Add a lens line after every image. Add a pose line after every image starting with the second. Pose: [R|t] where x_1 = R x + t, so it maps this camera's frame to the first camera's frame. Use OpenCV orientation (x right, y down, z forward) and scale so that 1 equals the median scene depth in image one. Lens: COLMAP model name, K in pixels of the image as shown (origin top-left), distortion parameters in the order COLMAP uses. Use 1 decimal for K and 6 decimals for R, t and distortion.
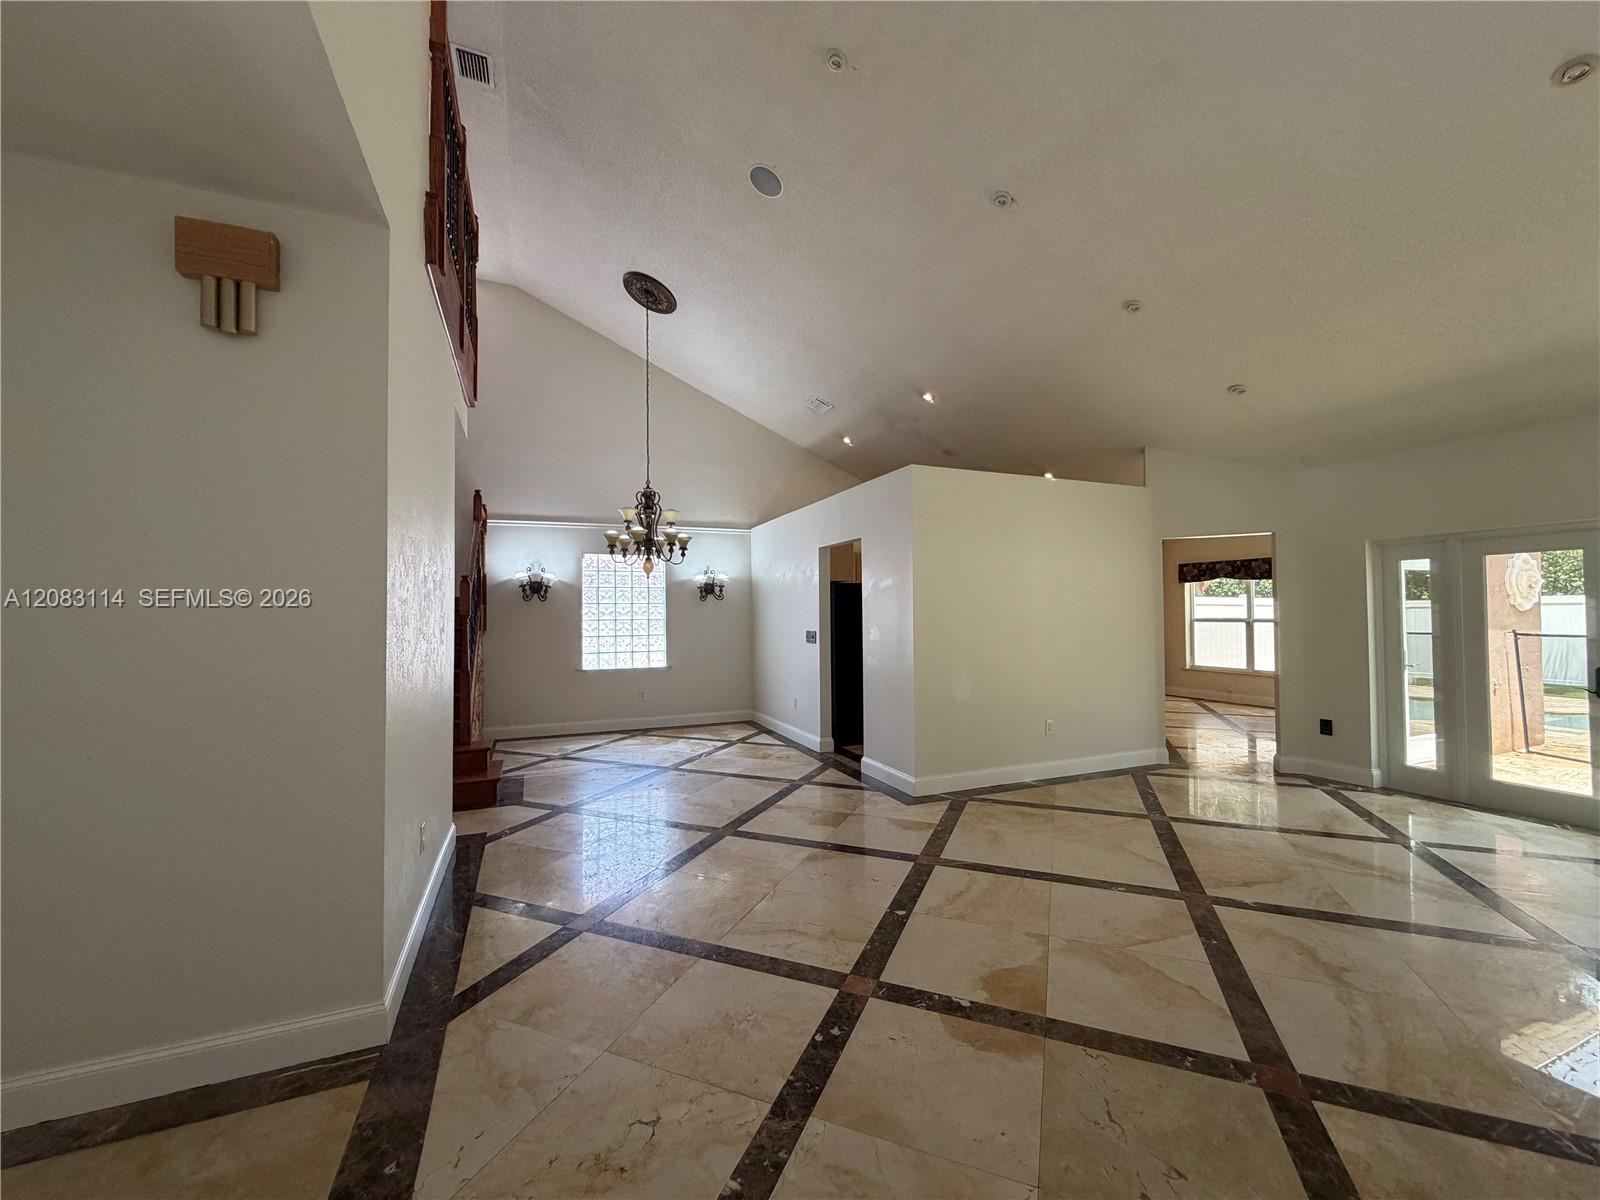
lens RADIAL K [[643.7, 0, 800.0], [0, 643.7, 600.0], [0, 0, 1]] dist [0.001231, 0.000248]
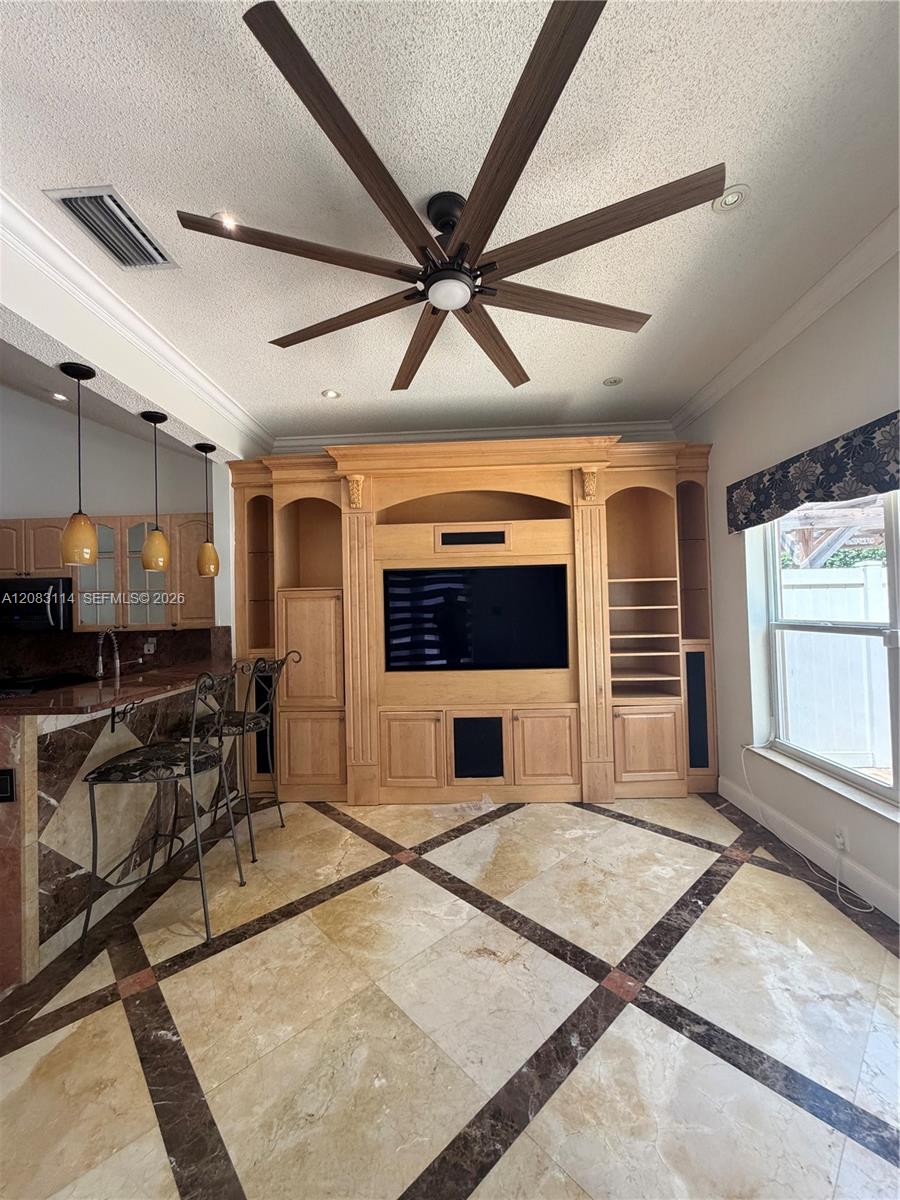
lens RADIAL K [[482.8, 0, 450.0], [0, 482.8, 600.0], [0, 0, 1]] dist [0.001231, 0.000248]
pose [[0.899250, -0.005029, -0.437406, 0.148175], [0.003968, 0.999987, -0.003341, 0.004240], [0.437417, 0.001269, 0.899258, 0.170372]]
